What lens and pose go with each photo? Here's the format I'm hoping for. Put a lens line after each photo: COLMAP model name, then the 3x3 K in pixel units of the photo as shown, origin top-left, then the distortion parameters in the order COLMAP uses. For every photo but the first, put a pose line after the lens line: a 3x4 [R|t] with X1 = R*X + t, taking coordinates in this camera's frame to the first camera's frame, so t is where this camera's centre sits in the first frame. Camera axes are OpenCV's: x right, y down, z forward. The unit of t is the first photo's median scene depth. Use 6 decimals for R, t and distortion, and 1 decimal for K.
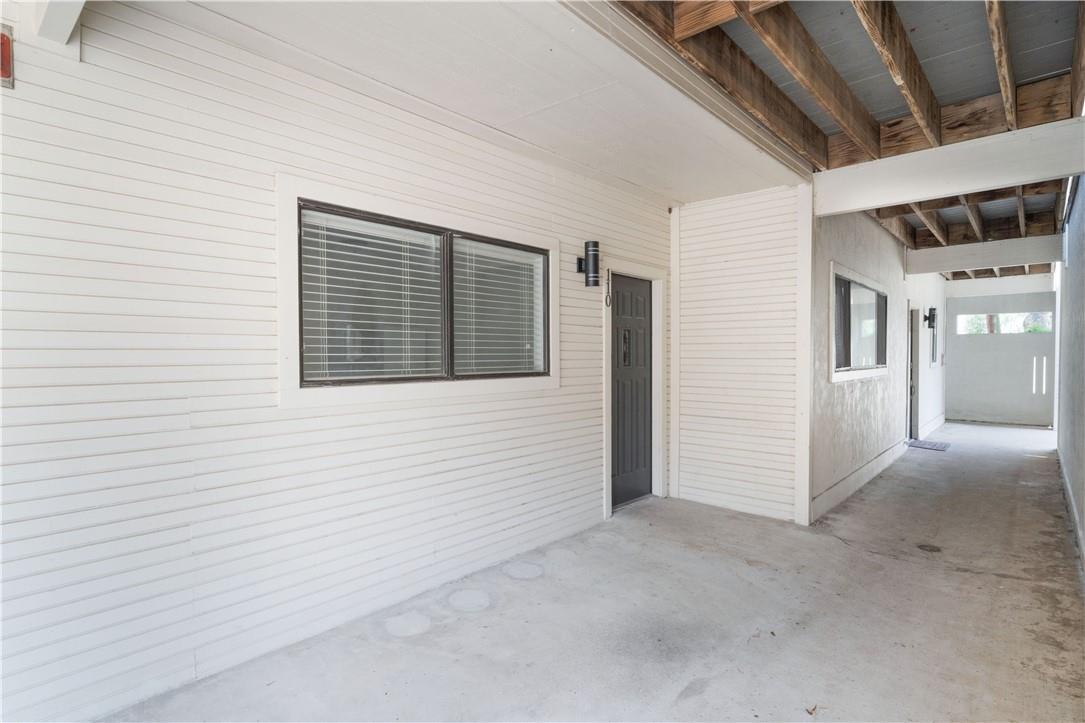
lens RADIAL K [[548.5, 0, 542.2], [0, 548.5, 362.1], [0, 0, 1]] dist [-0.004379, -0.000267]
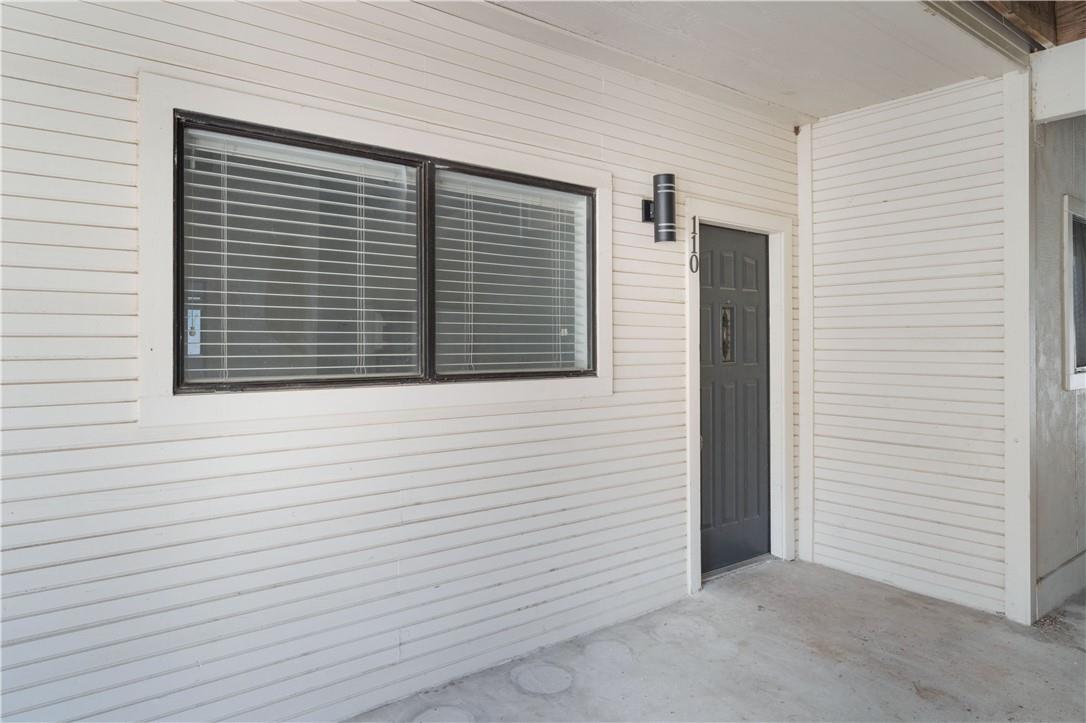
lens RADIAL K [[687.7, 0, 540.4], [0, 687.7, 334.7], [0, 0, 1]] dist [0.001262, -0.003725]
pose [[0.985596, -0.001400, -0.169114, 0.087048], [-0.003179, 0.999636, -0.026803, -0.002687], [0.169090, 0.026955, 0.985232, 0.162282]]
